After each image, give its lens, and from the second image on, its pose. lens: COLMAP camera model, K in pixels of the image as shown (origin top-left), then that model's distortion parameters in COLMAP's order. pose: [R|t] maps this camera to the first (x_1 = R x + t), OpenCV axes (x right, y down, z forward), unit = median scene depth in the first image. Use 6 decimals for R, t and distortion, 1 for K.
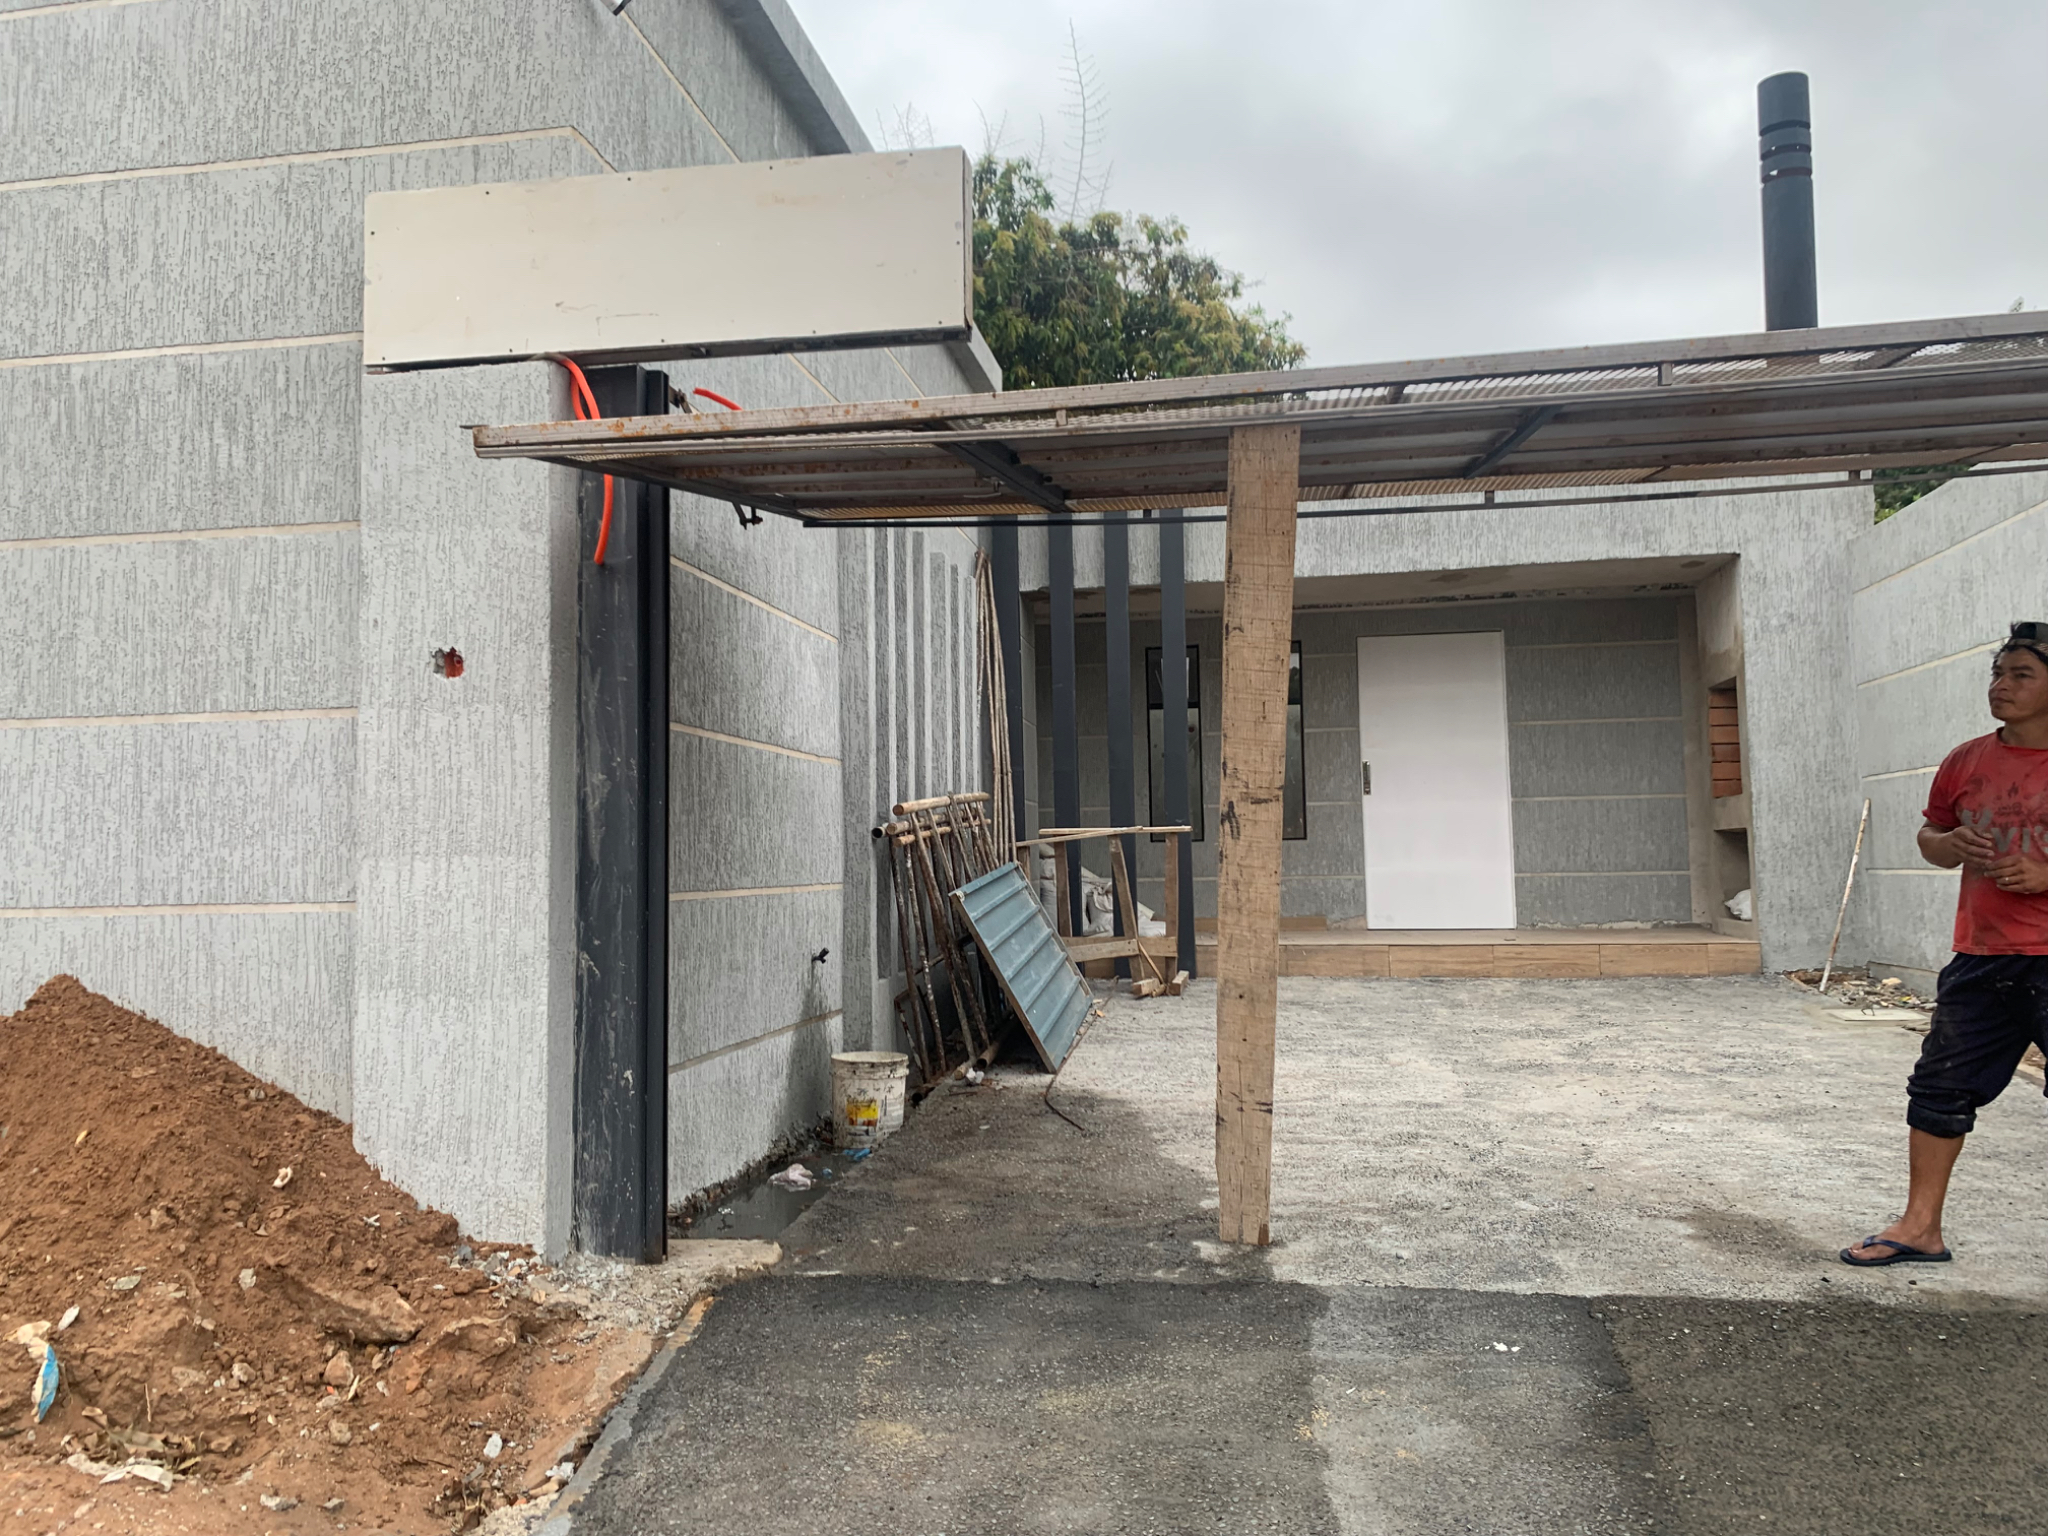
lens RADIAL K [[1557.6, 0, 1011.4], [0, 1557.6, 819.5], [0, 0, 1]] dist [0.047823, -0.085179]
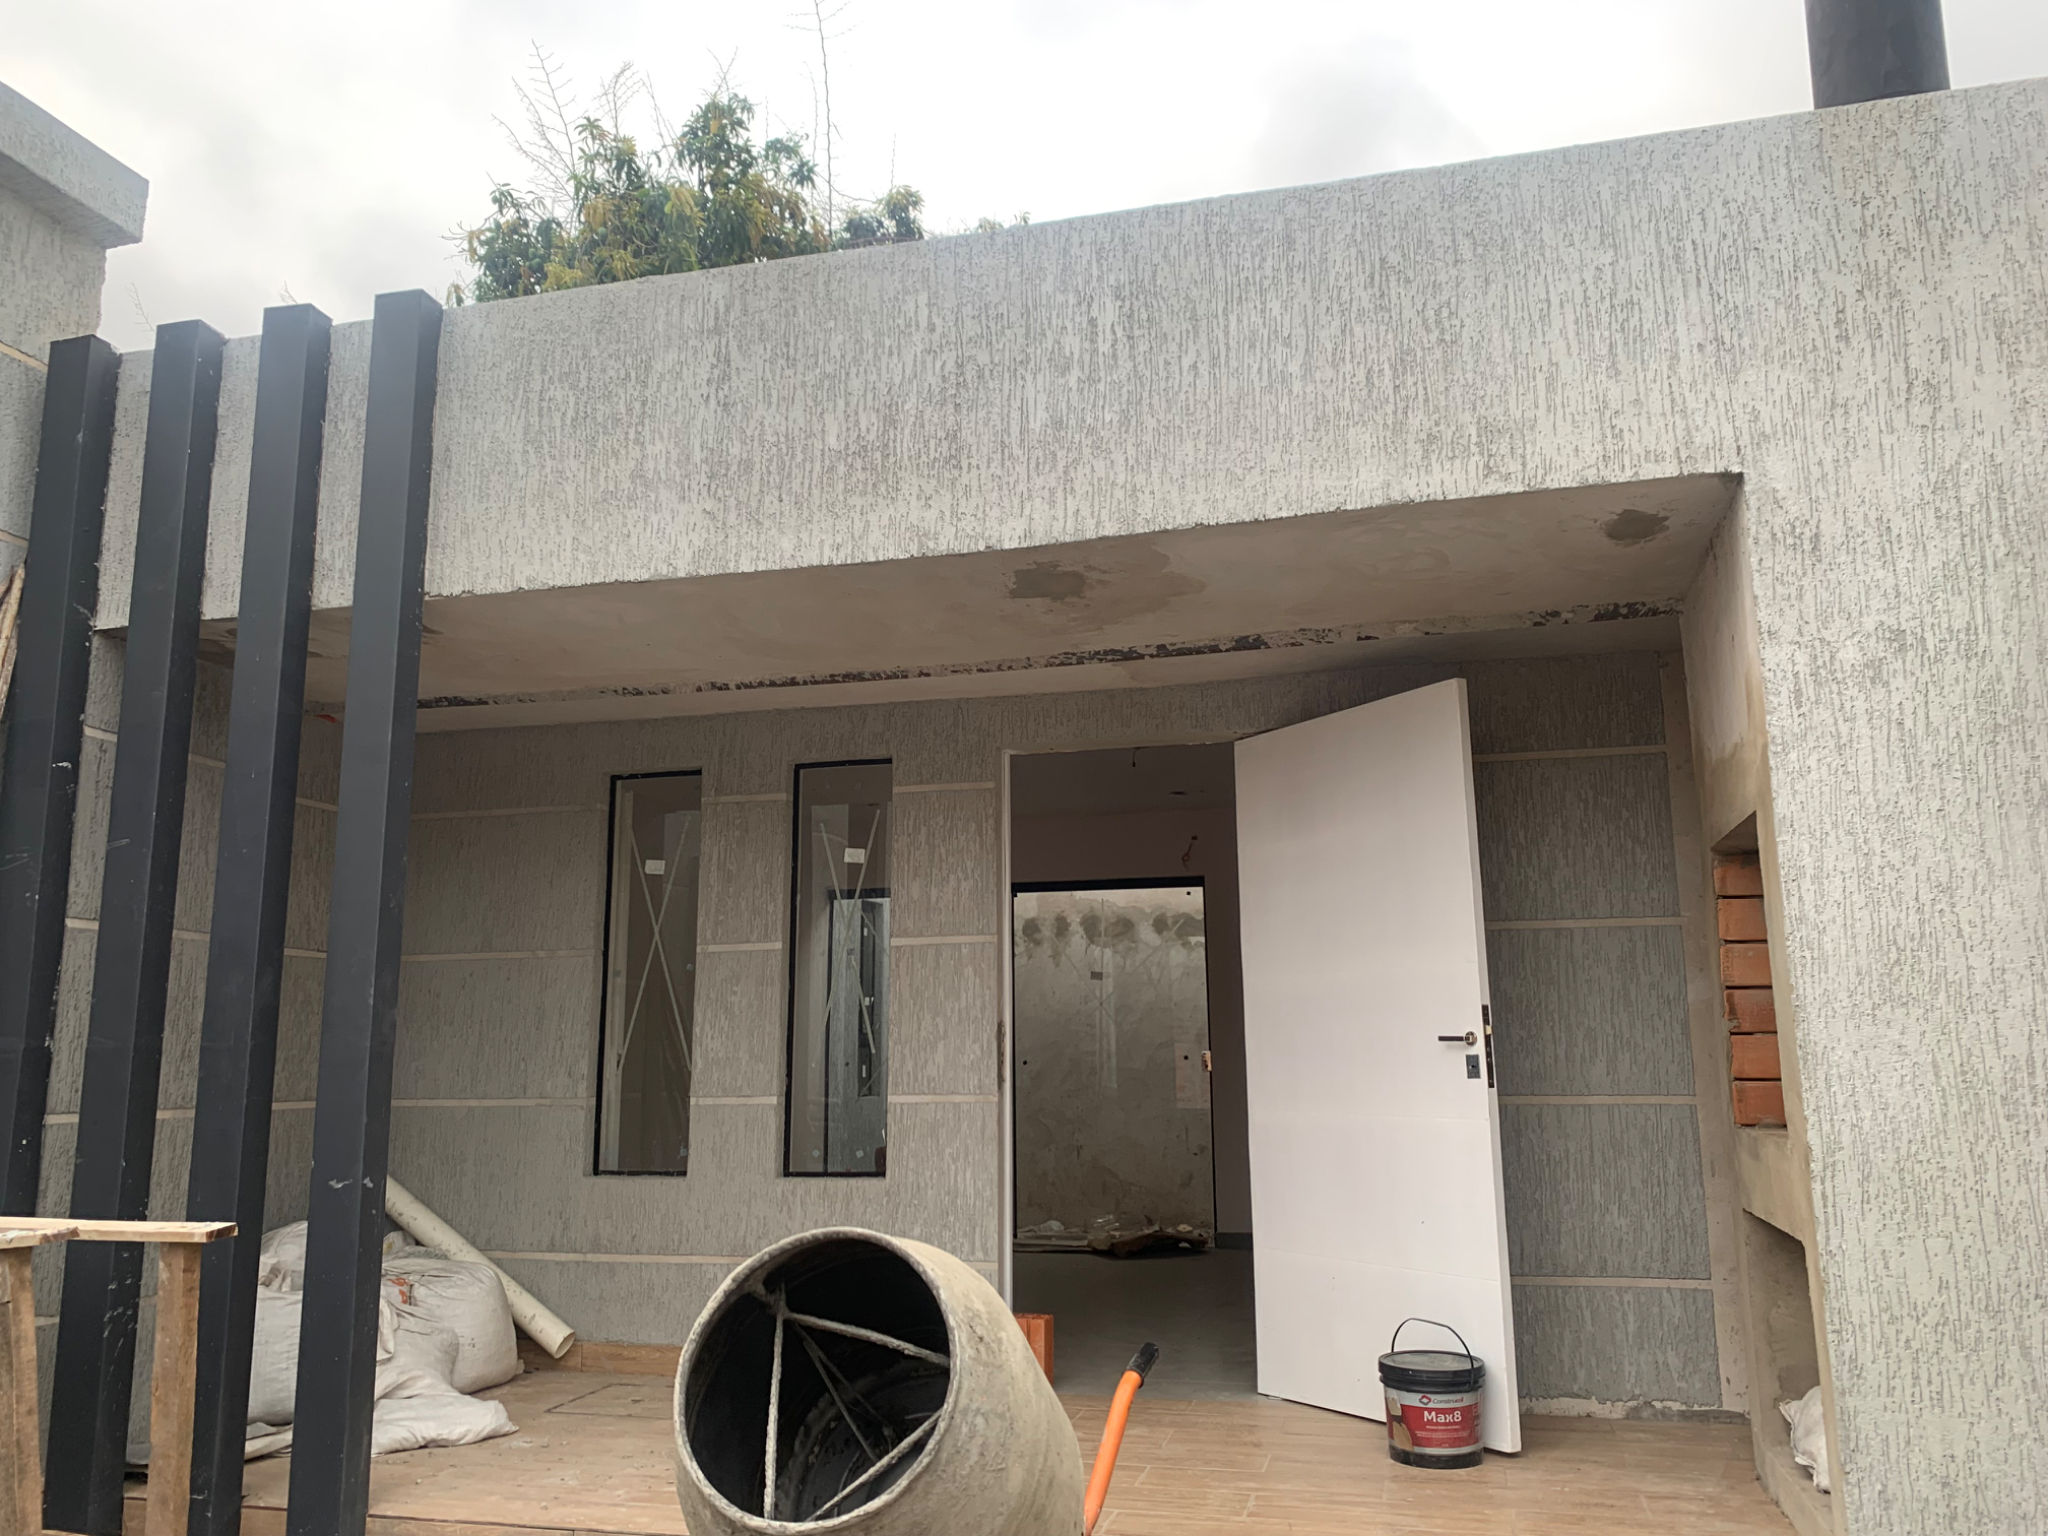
lens RADIAL K [[1557.6, 0, 1011.4], [0, 1557.6, 819.5], [0, 0, 1]] dist [0.047823, -0.085179]
pose [[0.994995, -0.002420, -0.099897, 0.323722], [-0.009429, 0.992973, -0.117969, -0.044457], [0.099481, 0.118320, 0.987980, 0.617536]]
